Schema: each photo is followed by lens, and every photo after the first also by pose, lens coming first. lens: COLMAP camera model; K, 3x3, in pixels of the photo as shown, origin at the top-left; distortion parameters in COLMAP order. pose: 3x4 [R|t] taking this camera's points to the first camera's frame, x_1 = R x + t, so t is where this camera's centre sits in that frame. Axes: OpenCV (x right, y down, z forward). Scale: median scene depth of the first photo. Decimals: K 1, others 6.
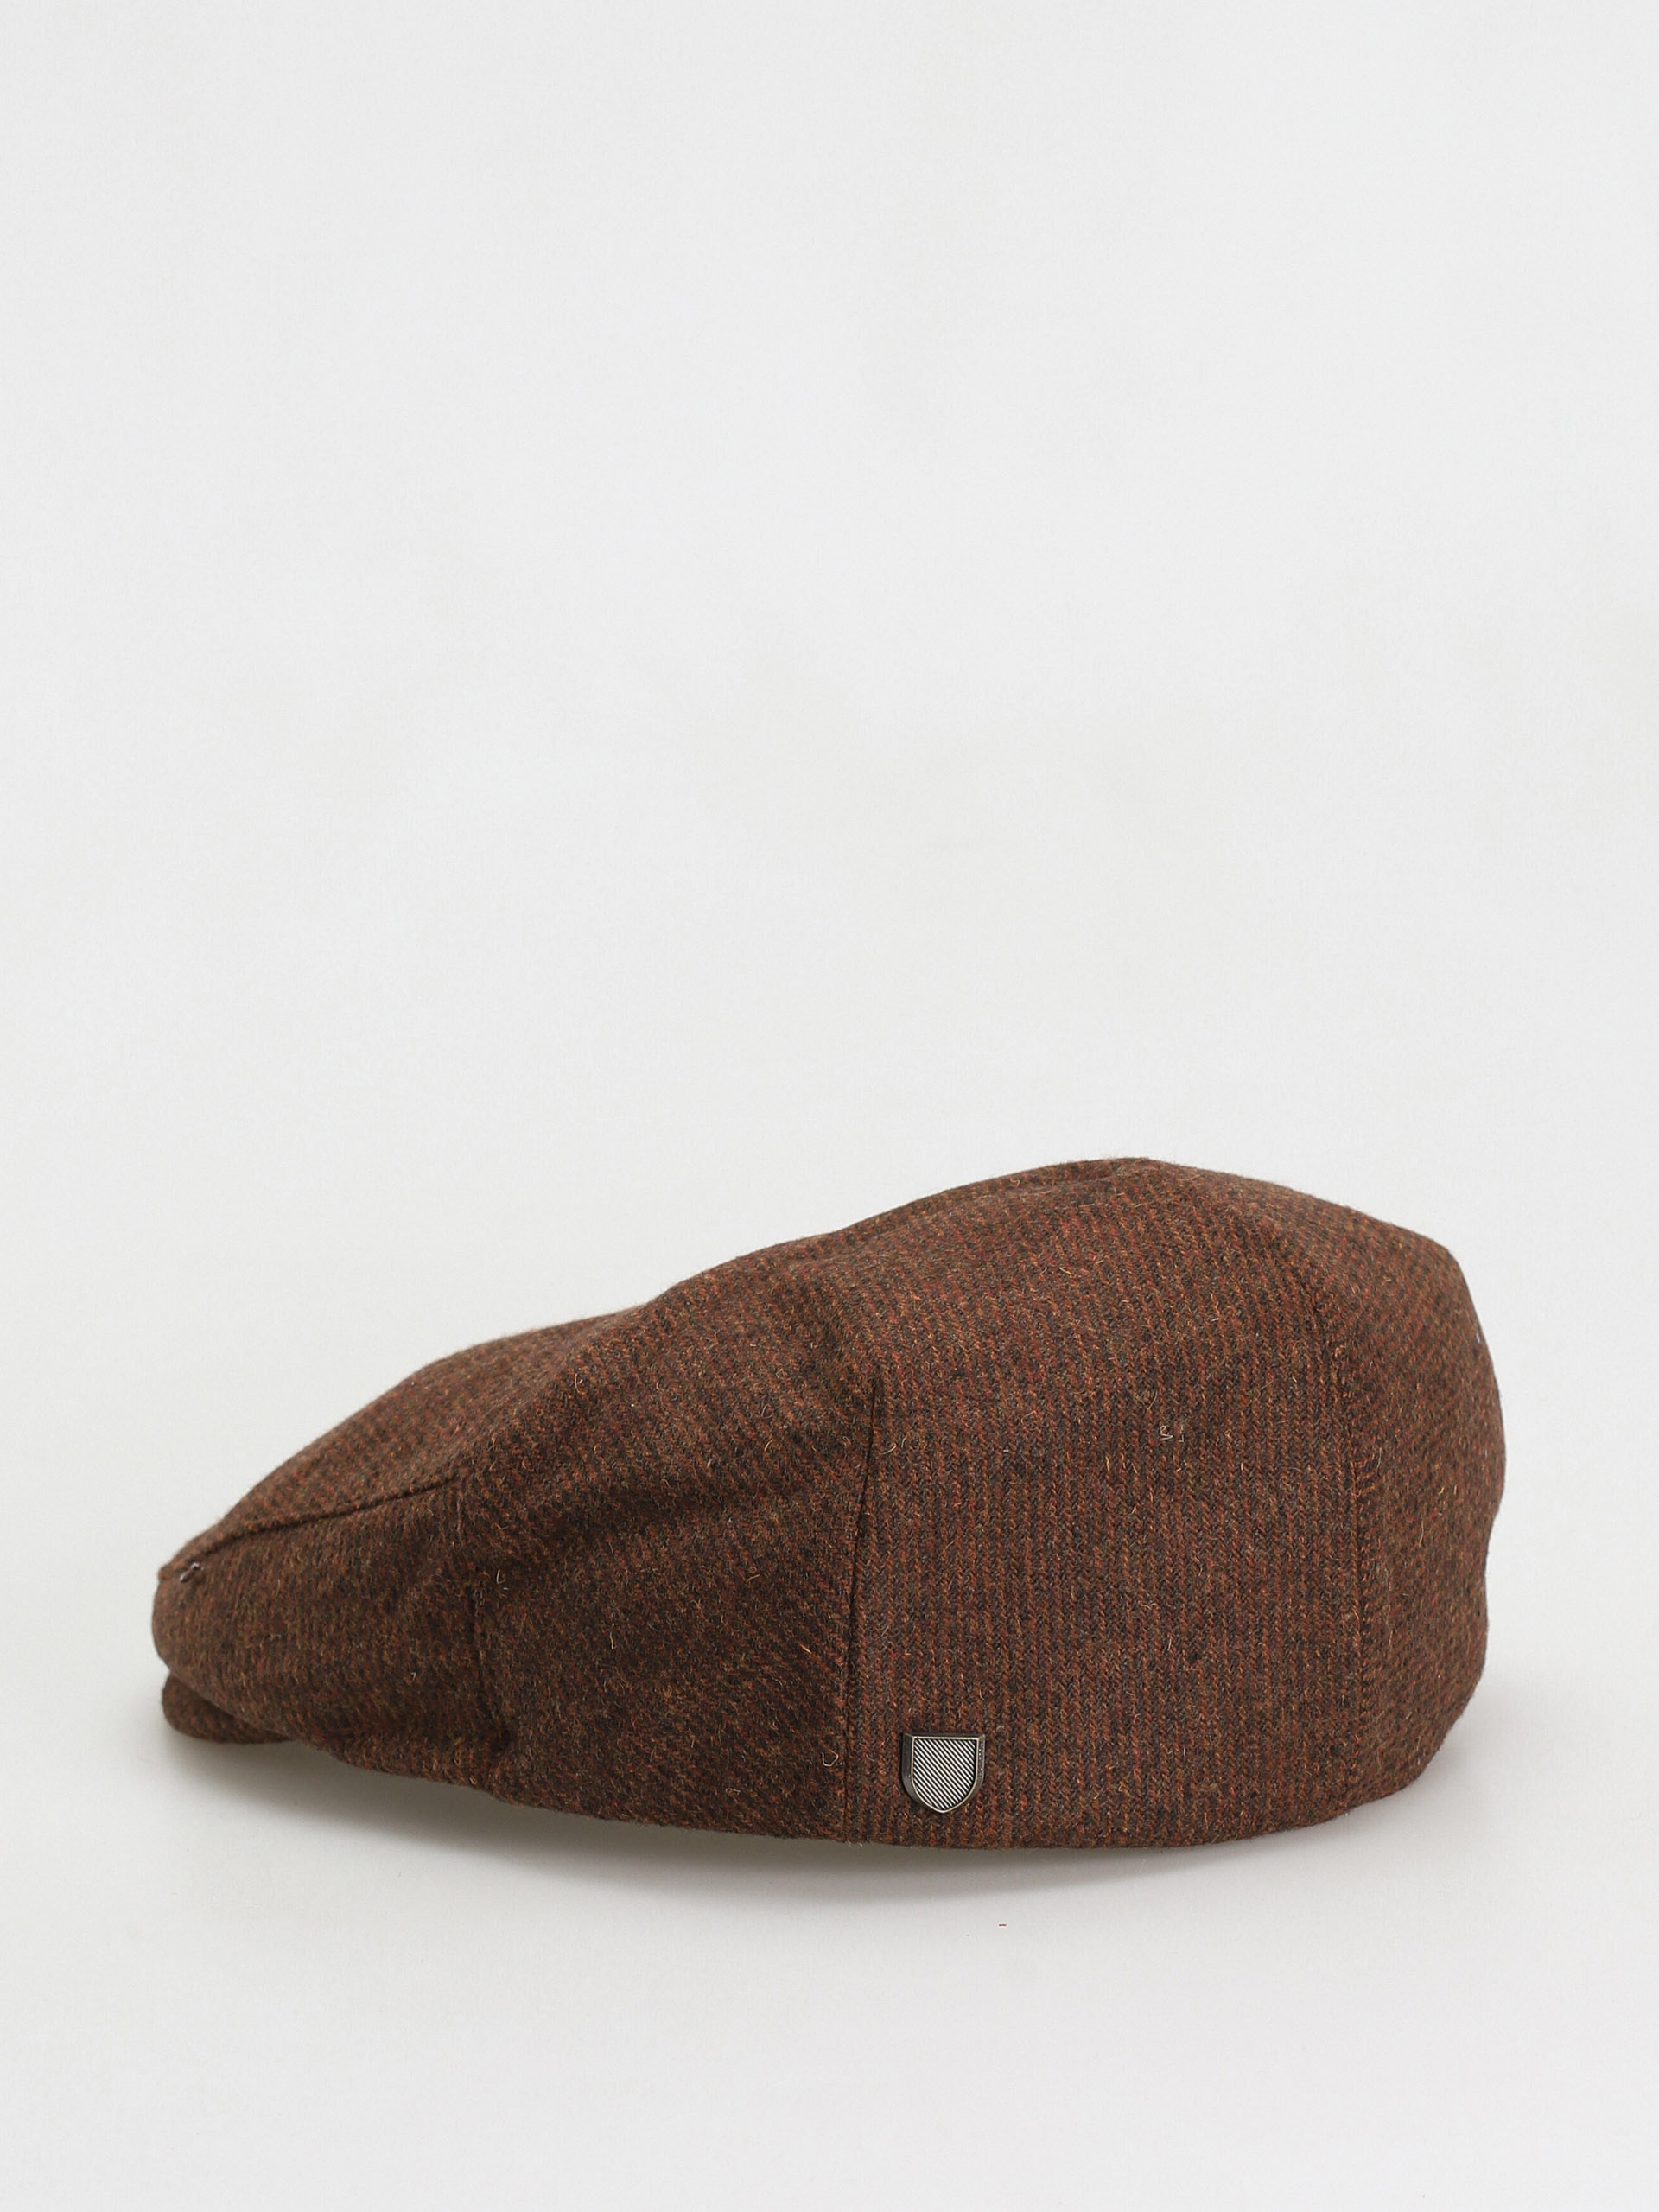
lens RADIAL K [[10283.7, 0, 831.9], [0, 10283.7, 1106.3], [0, 0, 1]] dist [0.163818, 0.000000]
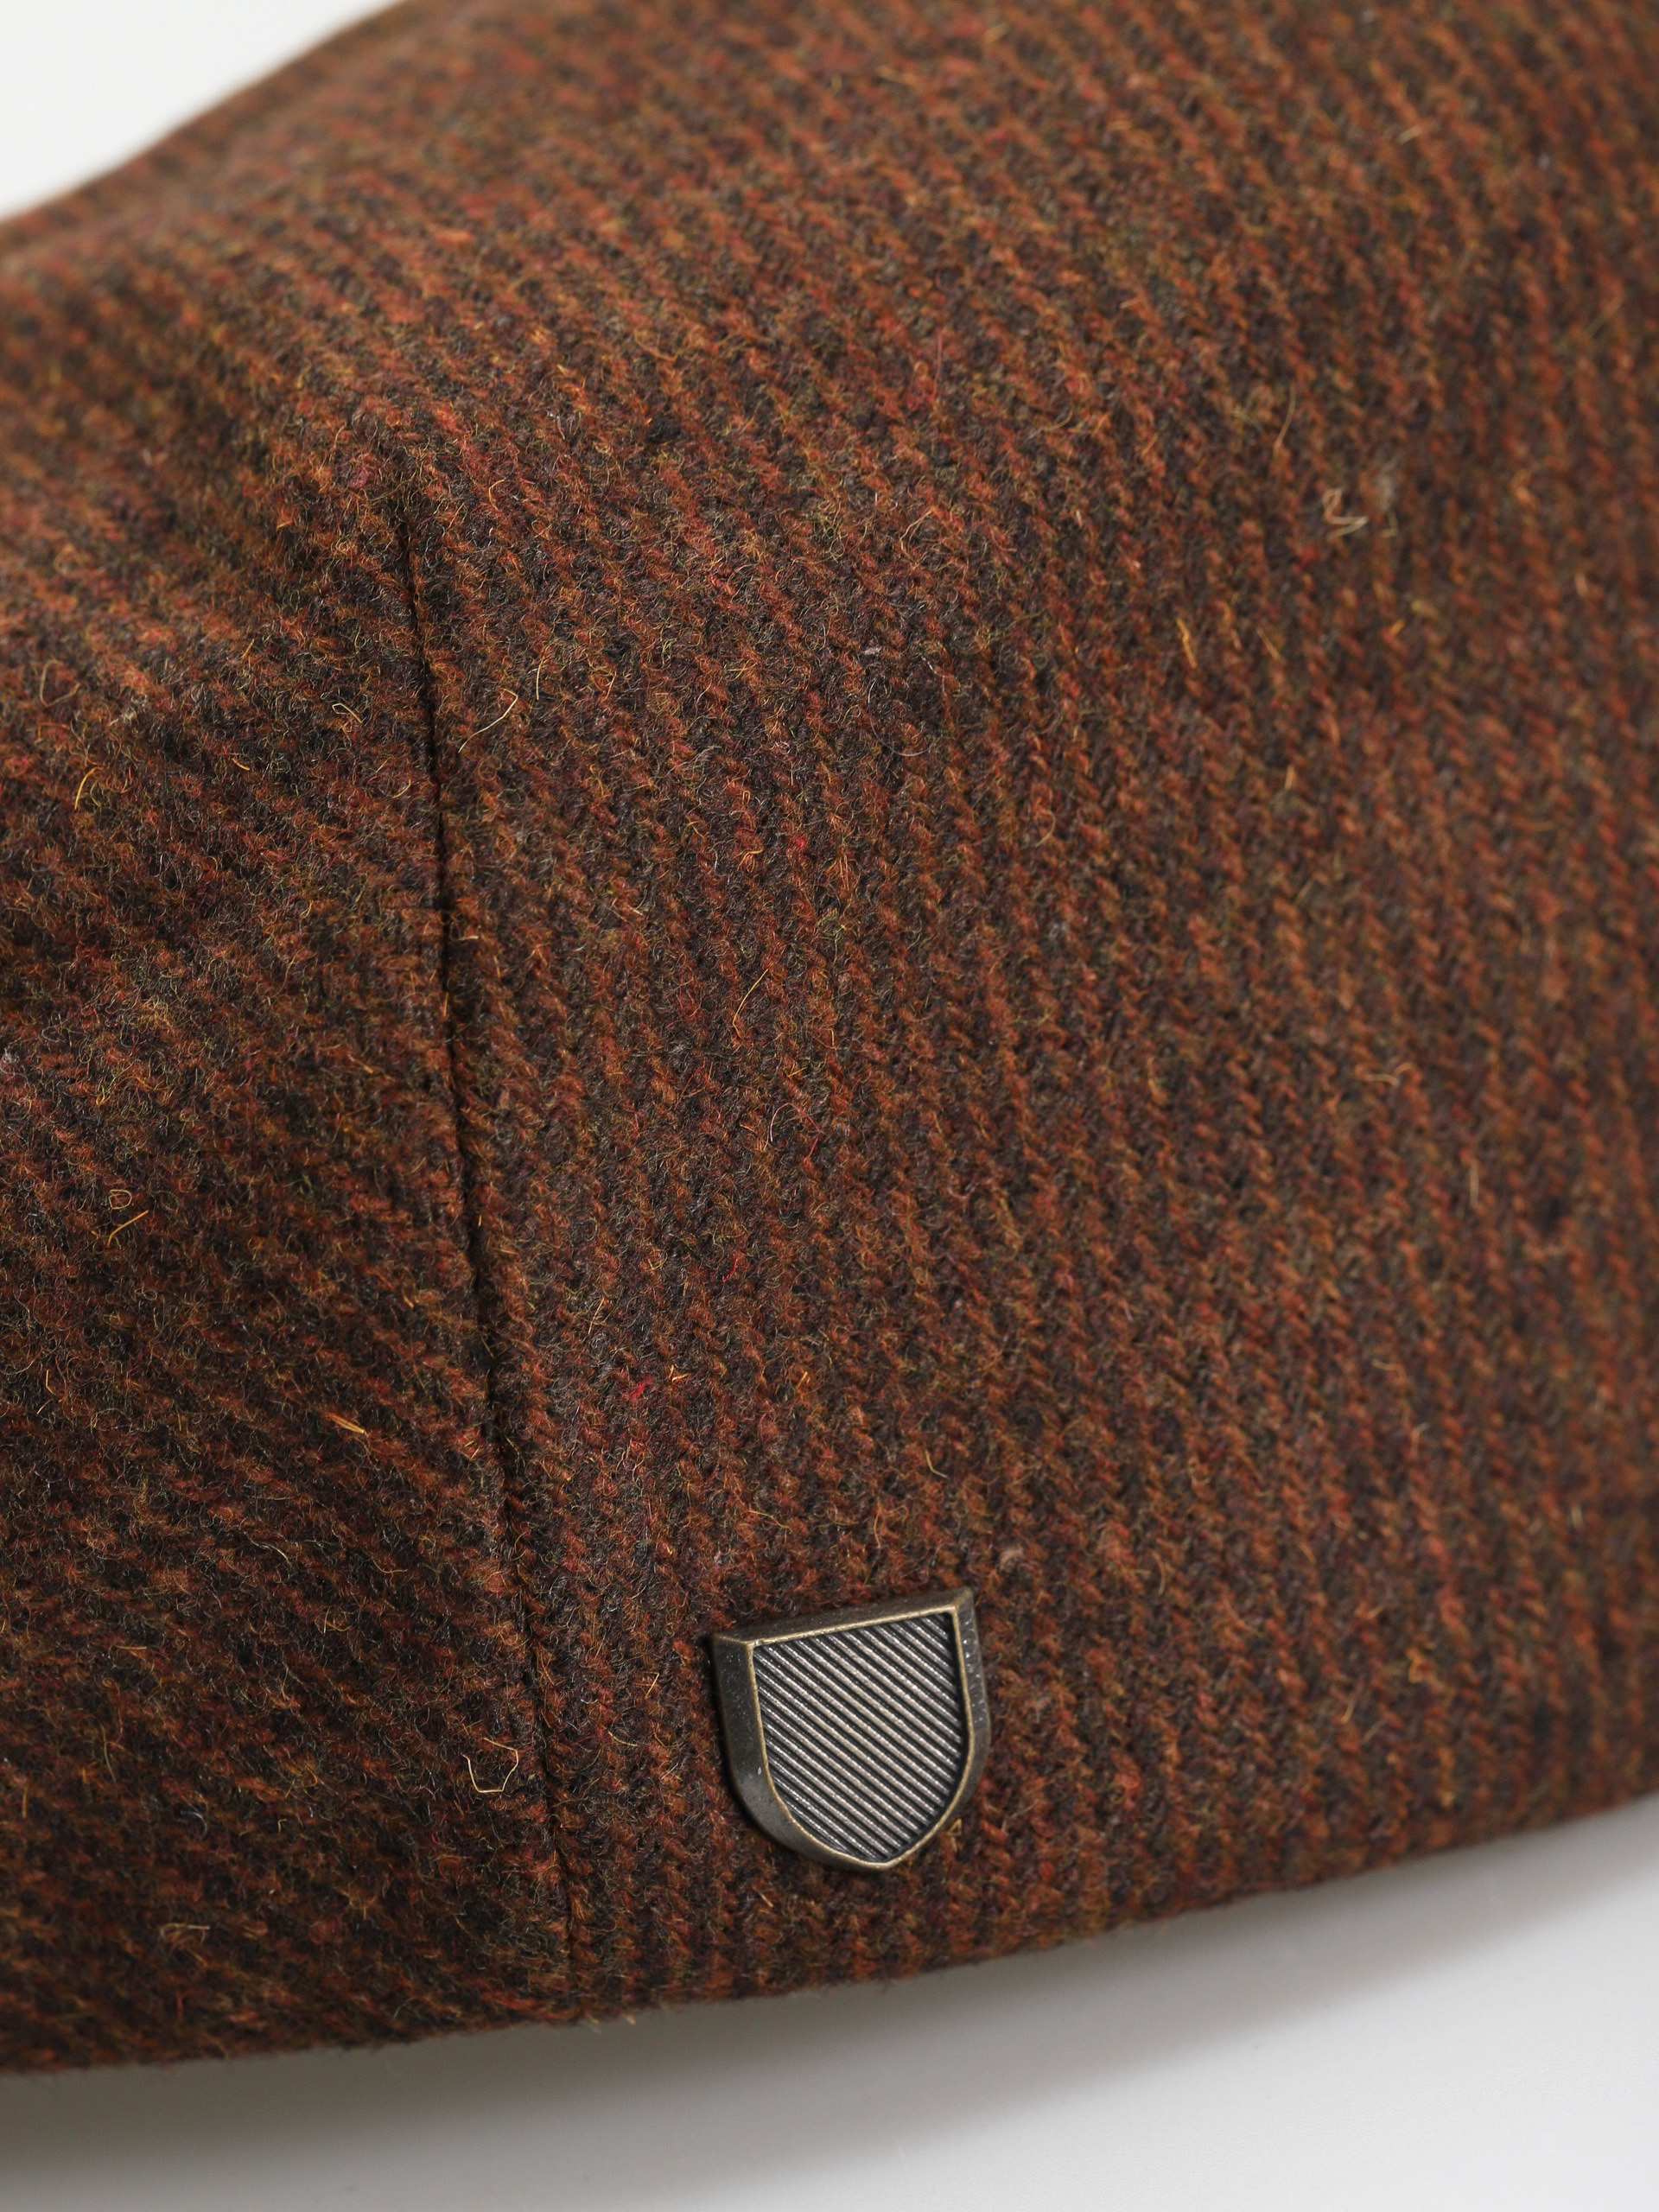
lens RADIAL K [[10283.7, 0, 829.6], [0, 10283.7, 1319.1], [0, 0, 1]] dist [0.163818, 0.000000]
pose [[0.976304, -0.191520, 0.100750, -0.018199], [0.186283, 0.980715, 0.059141, 0.034435], [-0.110133, -0.038971, 0.993153, 0.697223]]
